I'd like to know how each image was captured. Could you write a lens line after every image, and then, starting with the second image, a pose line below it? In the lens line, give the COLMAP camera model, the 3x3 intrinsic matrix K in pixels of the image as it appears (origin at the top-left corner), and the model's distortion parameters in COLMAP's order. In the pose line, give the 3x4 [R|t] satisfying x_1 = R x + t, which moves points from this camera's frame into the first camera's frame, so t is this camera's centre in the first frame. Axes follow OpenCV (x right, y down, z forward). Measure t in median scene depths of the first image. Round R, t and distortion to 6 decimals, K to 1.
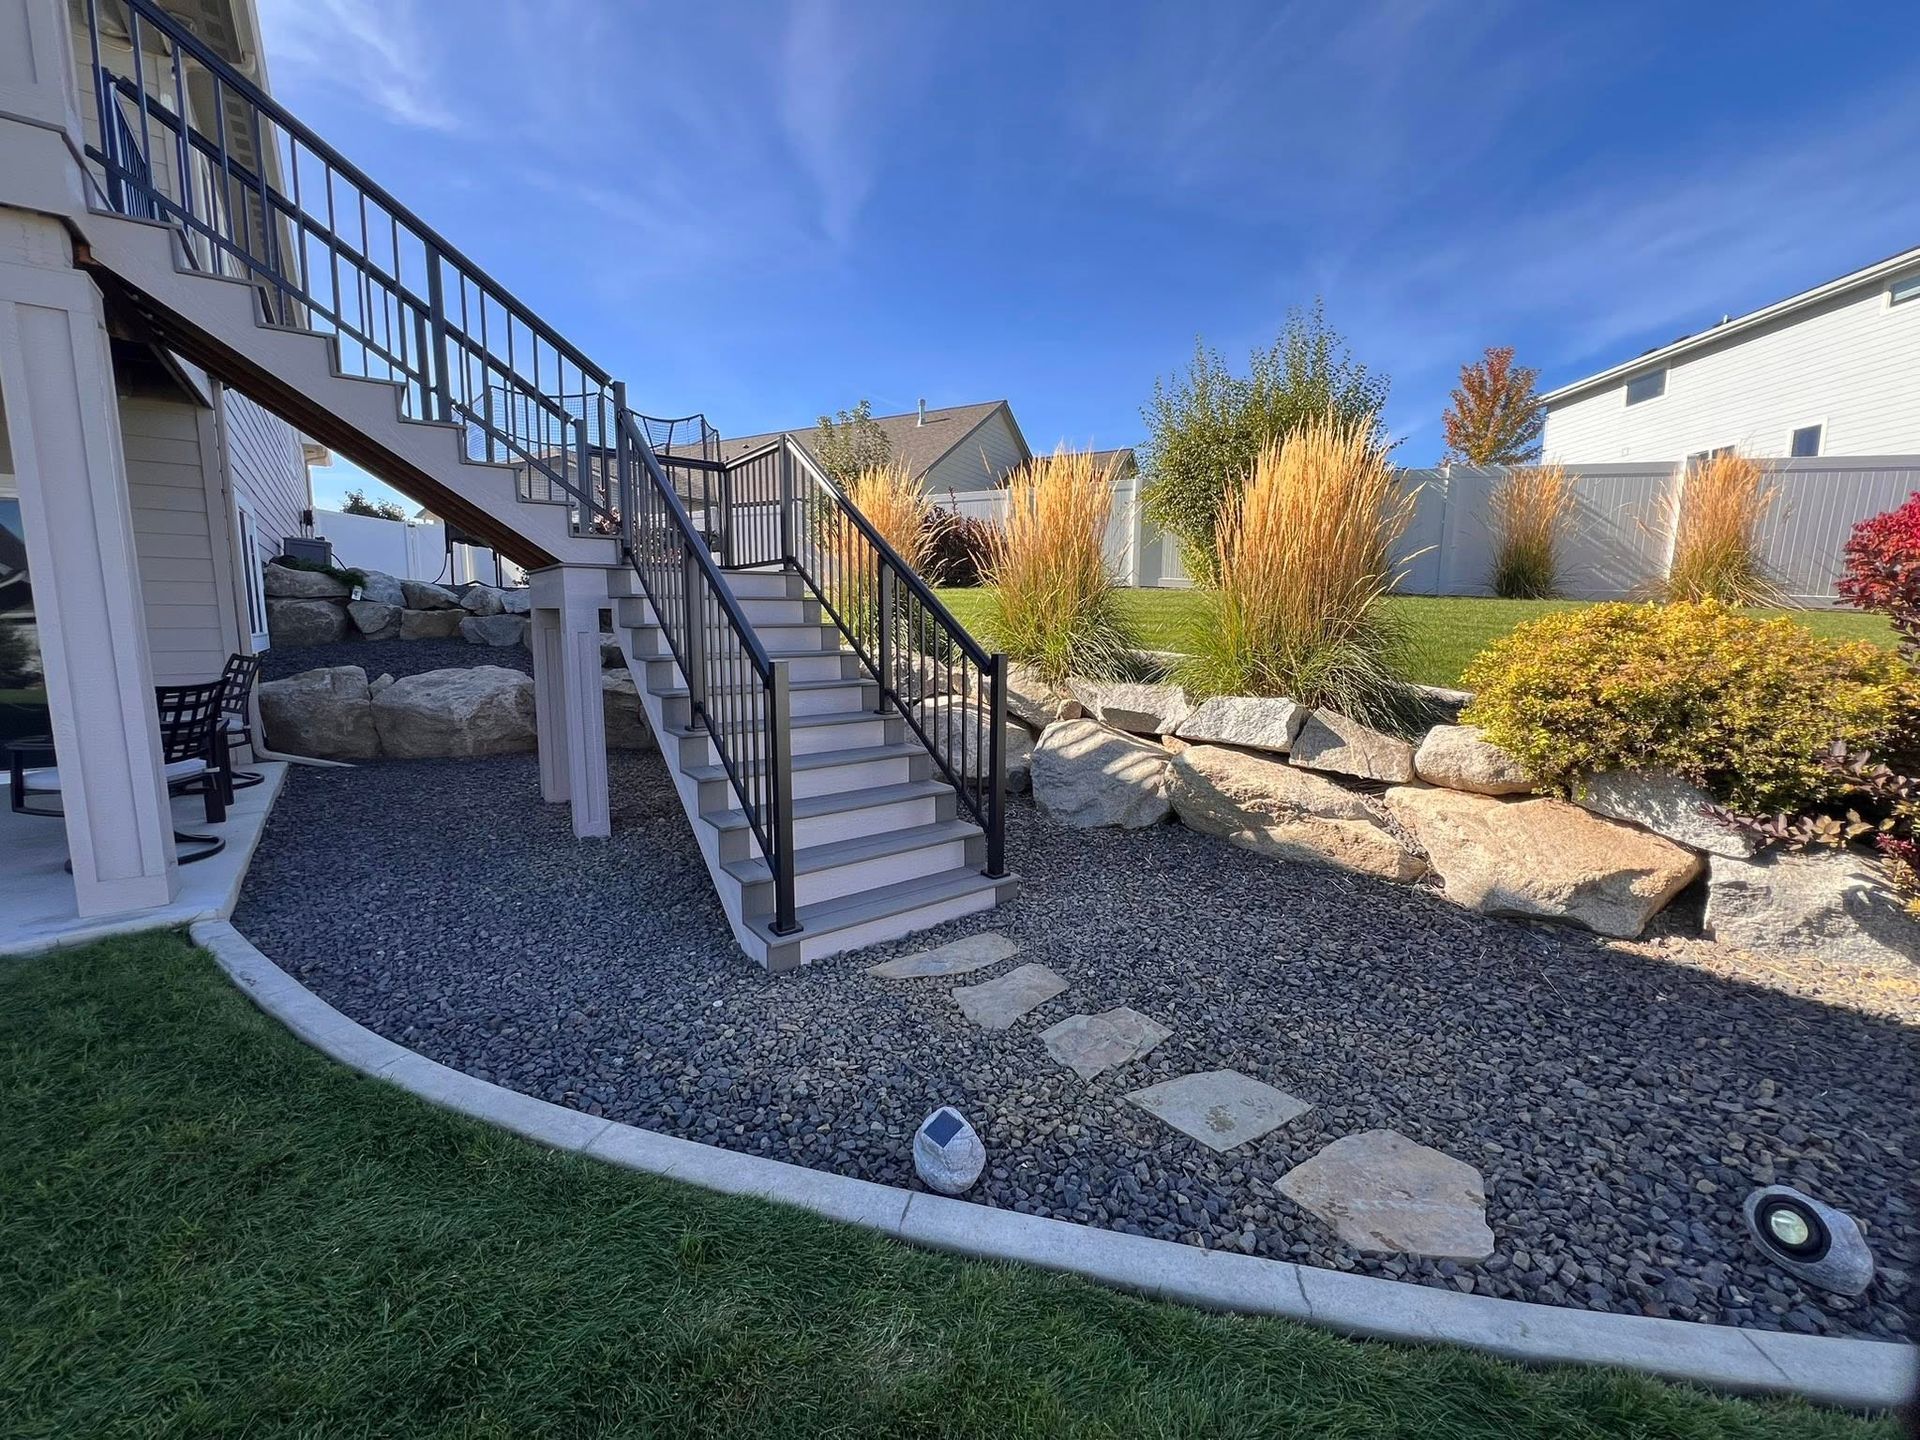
lens RADIAL K [[768.6, 0, 956.7], [0, 768.6, 718.5], [0, 0, 1]] dist [-0.001148, -0.000247]
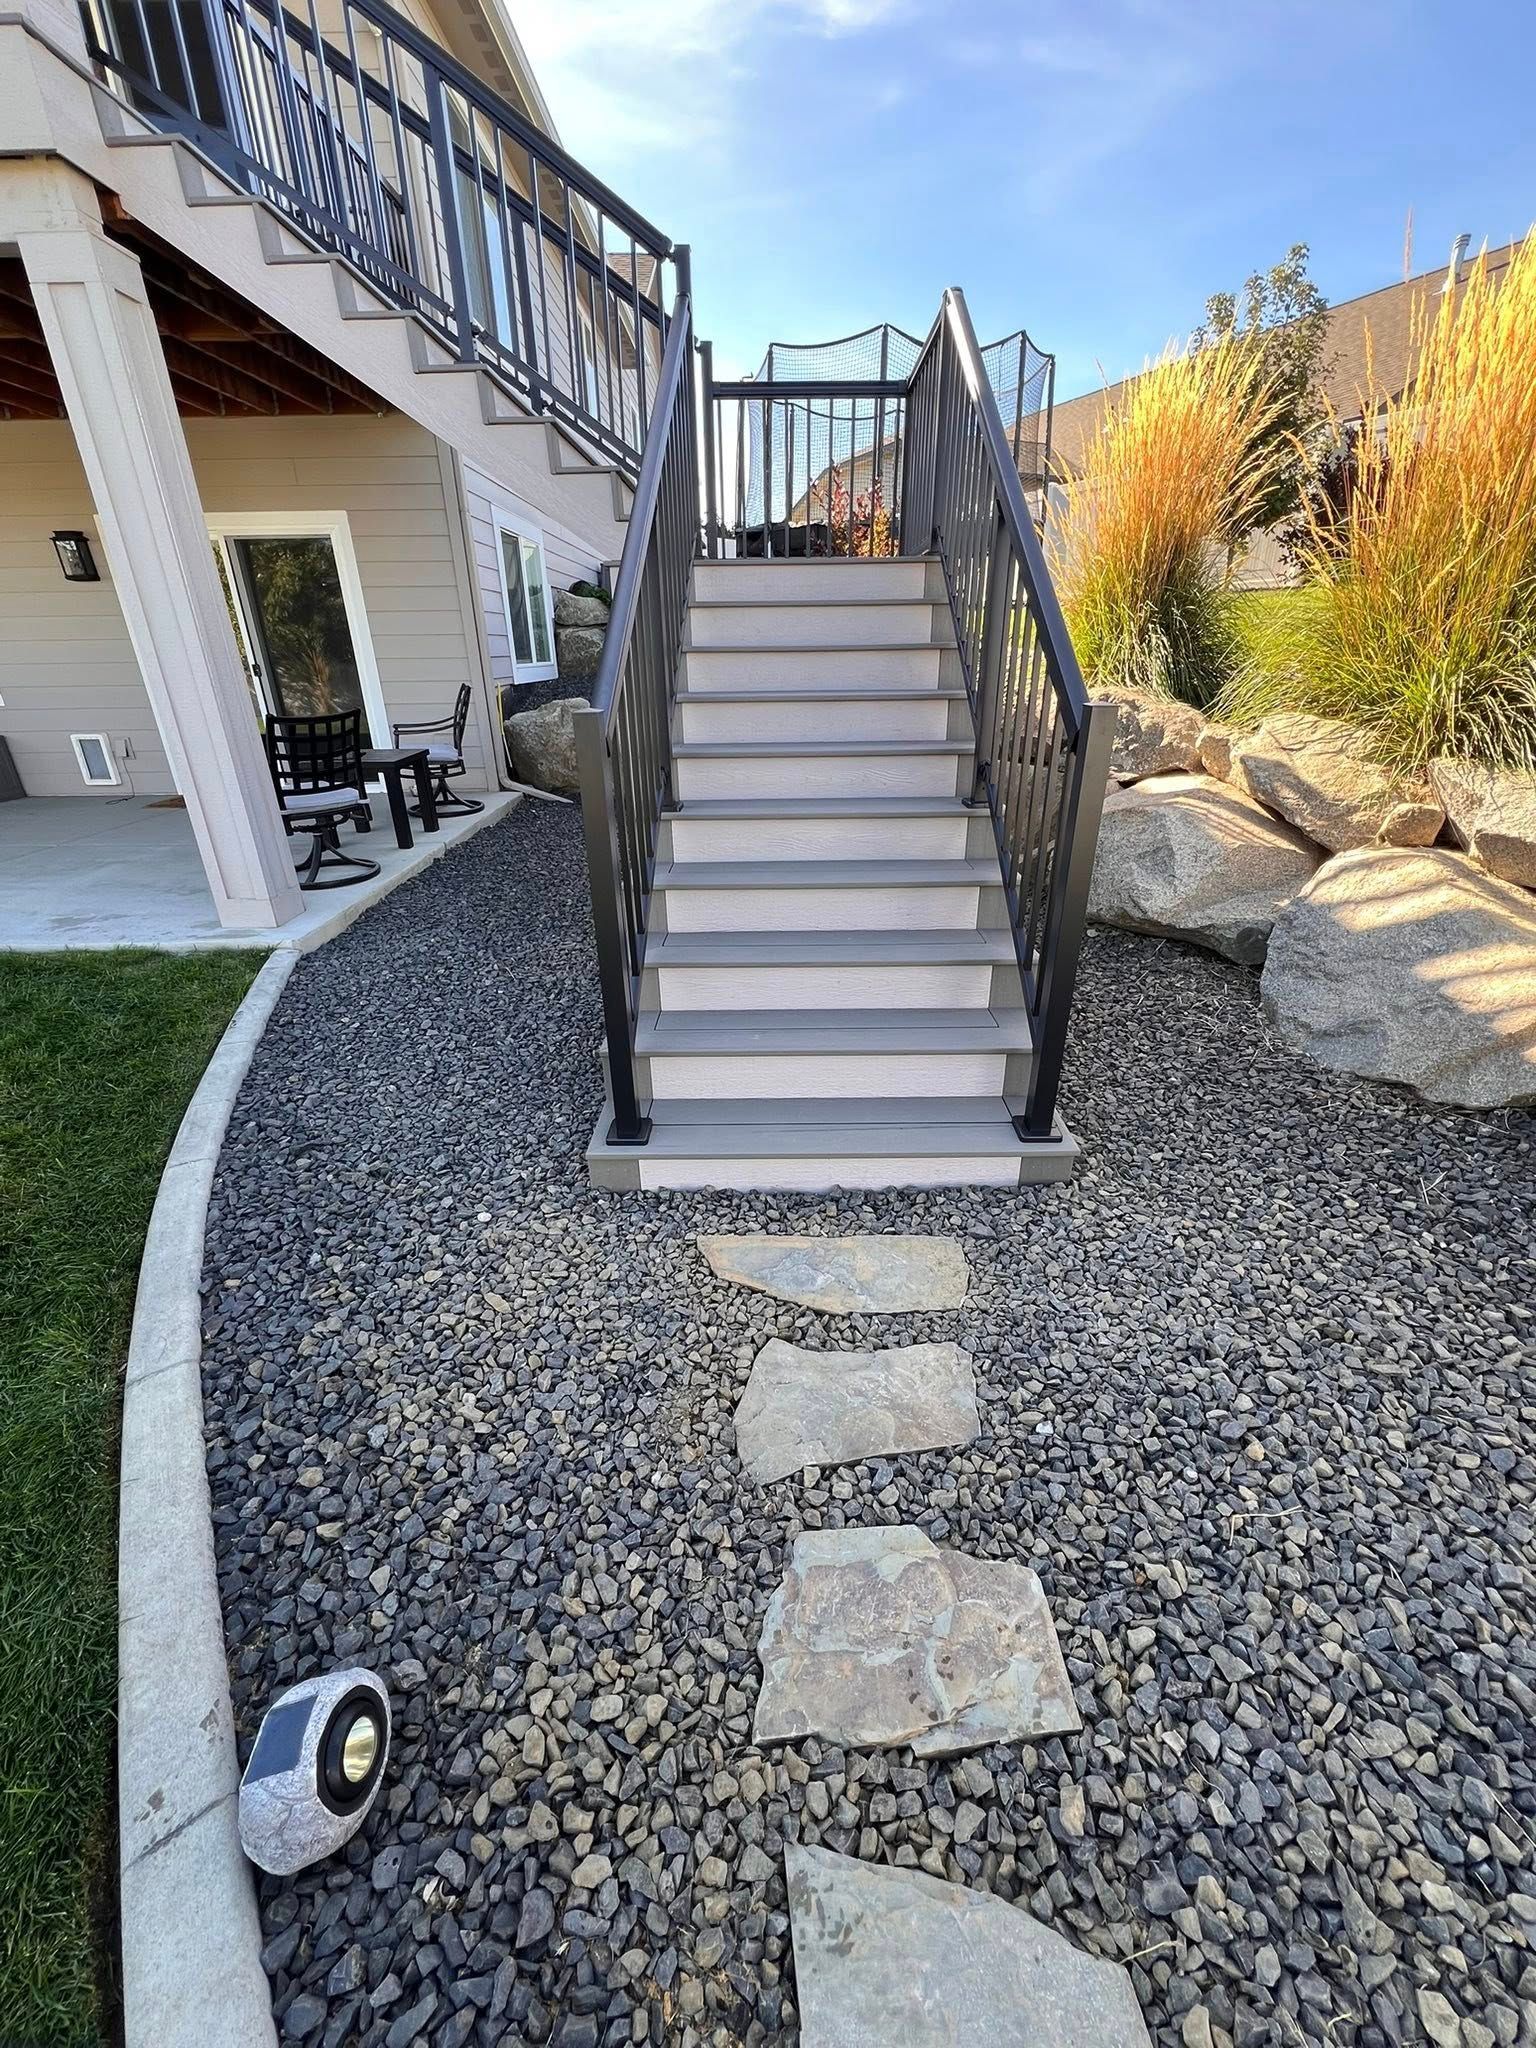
lens RADIAL K [[819.8, 0, 769.2], [0, 819.8, 1020.6], [0, 0, 1]] dist [-0.001148, -0.000247]
pose [[0.791277, 0.242858, -0.561159, 0.214592], [-0.066092, 0.946334, 0.316359, -0.047550], [0.607875, -0.213240, 0.764864, 0.457515]]
